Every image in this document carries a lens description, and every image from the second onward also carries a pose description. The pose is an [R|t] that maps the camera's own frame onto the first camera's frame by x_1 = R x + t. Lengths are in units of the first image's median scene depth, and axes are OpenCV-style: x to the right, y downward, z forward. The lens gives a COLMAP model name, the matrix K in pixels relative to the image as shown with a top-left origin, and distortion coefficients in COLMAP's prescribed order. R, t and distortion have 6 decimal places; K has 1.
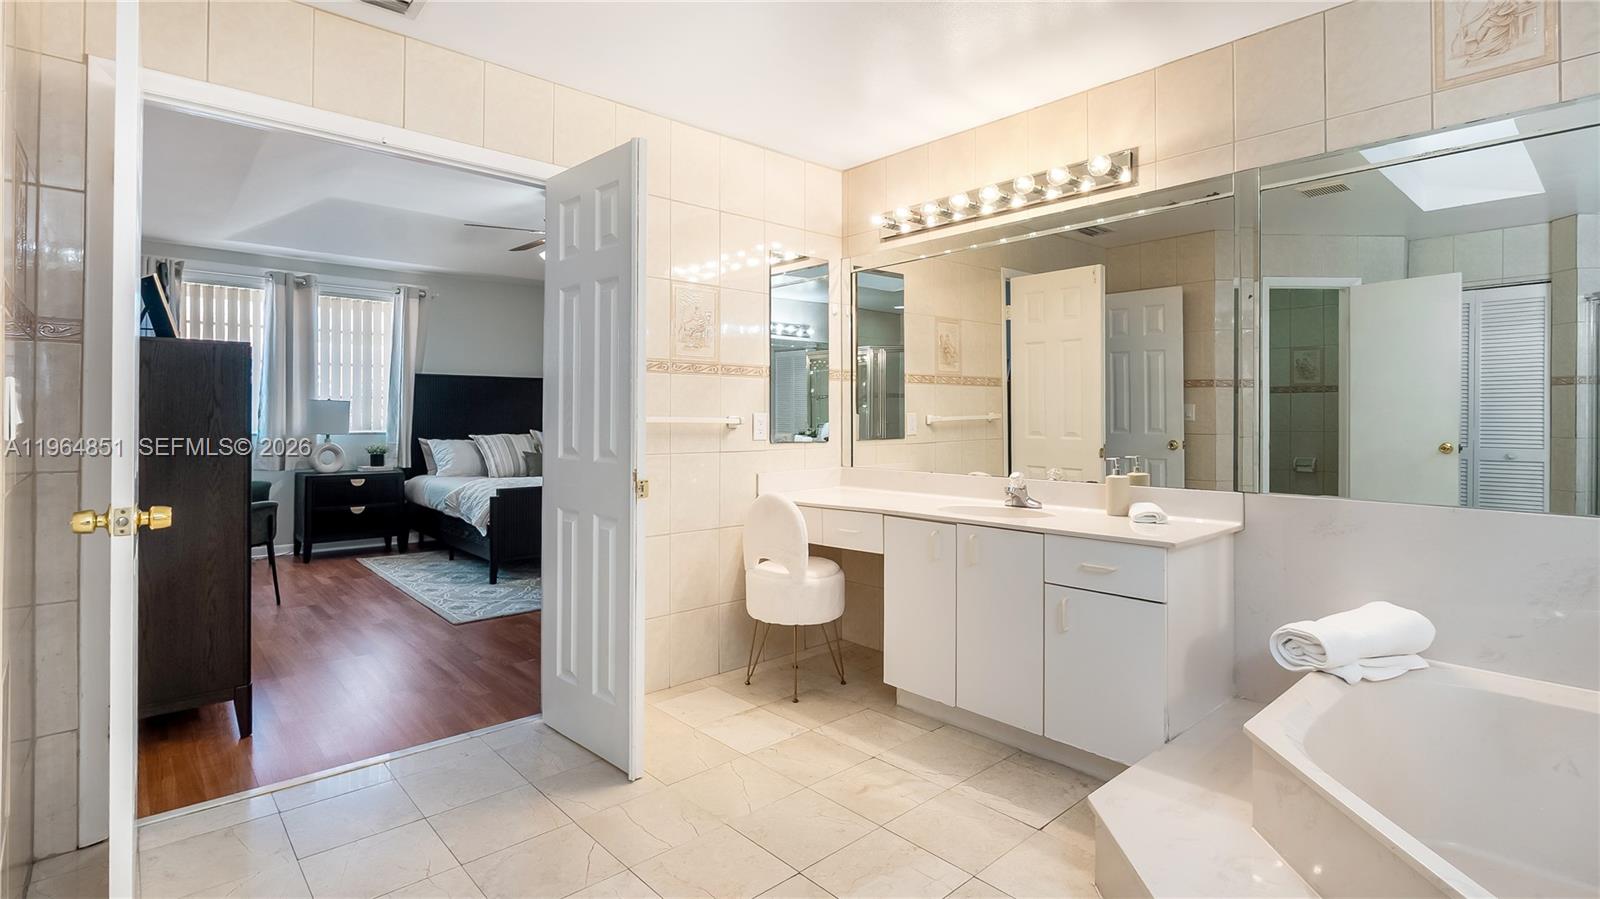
lens RADIAL K [[758.7, 0, 797.6], [0, 758.7, 420.6], [0, 0, 1]] dist [-0.003281, -0.000275]
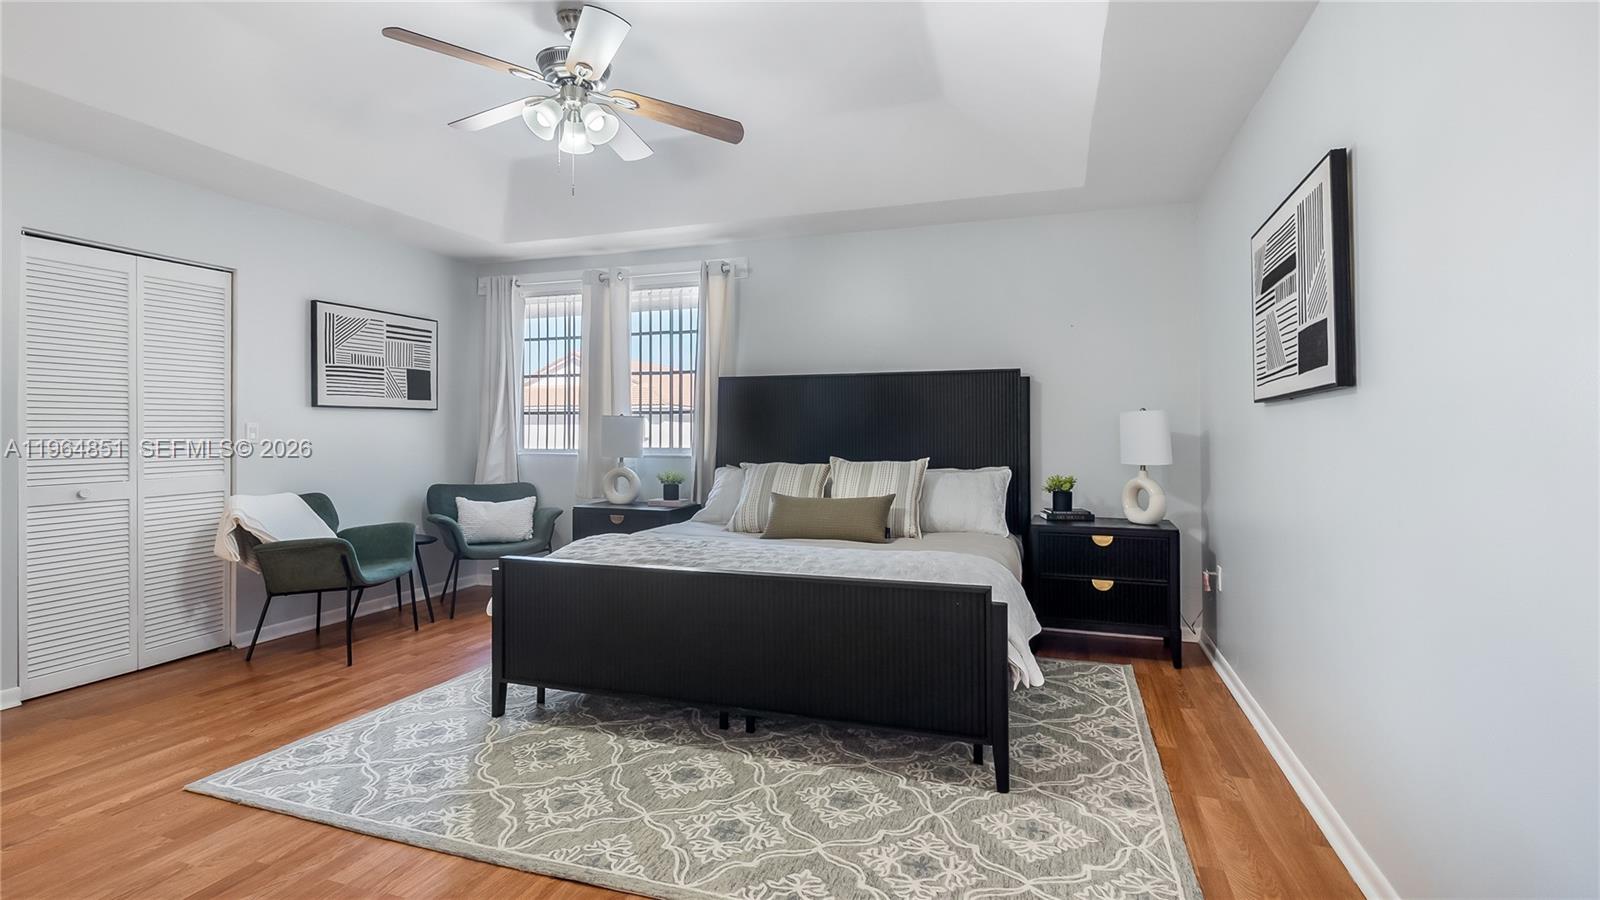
lens RADIAL K [[747.0, 0, 800.0], [0, 747.0, 450.0], [0, 0, 1]] dist [-0.003344, -0.000046]
pose [[0.489849, 0.016229, -0.871656, 0.182921], [-0.003170, 0.999853, 0.016835, -0.003658], [0.871801, -0.005483, 0.489829, 0.750015]]
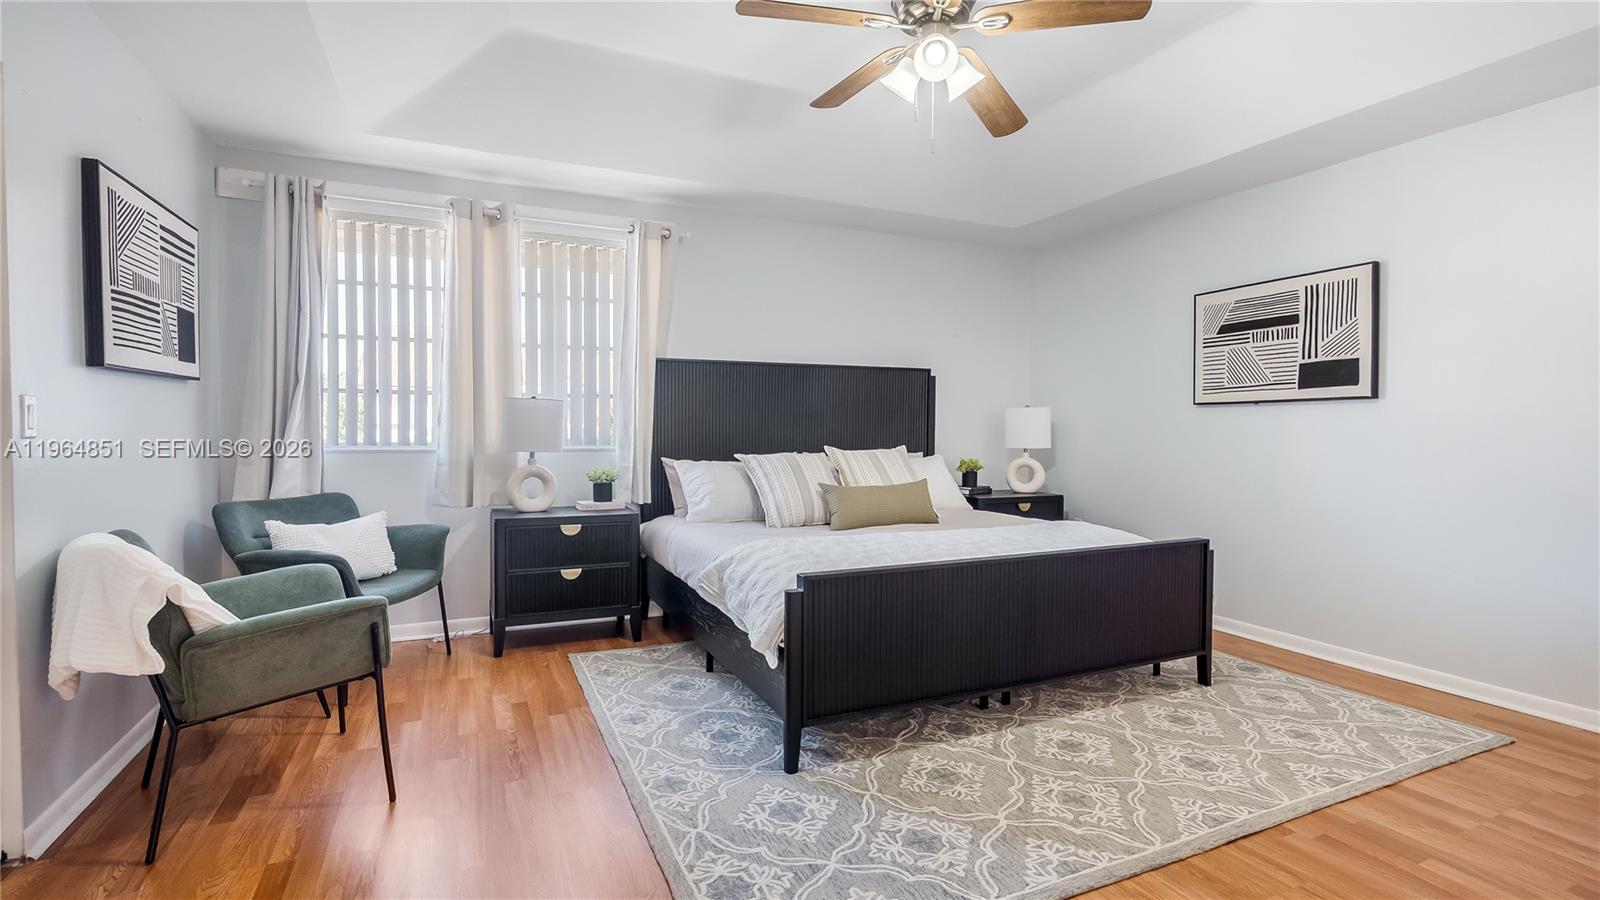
lens RADIAL K [[728.4, 0, 790.9], [0, 728.4, 467.4], [0, 0, 1]] dist [-0.002501, -0.000397]
pose [[0.952039, 0.018618, -0.305410, -0.214685], [-0.003055, 0.998676, 0.051359, -0.001116], [0.305962, -0.047962, 0.950835, 0.463126]]
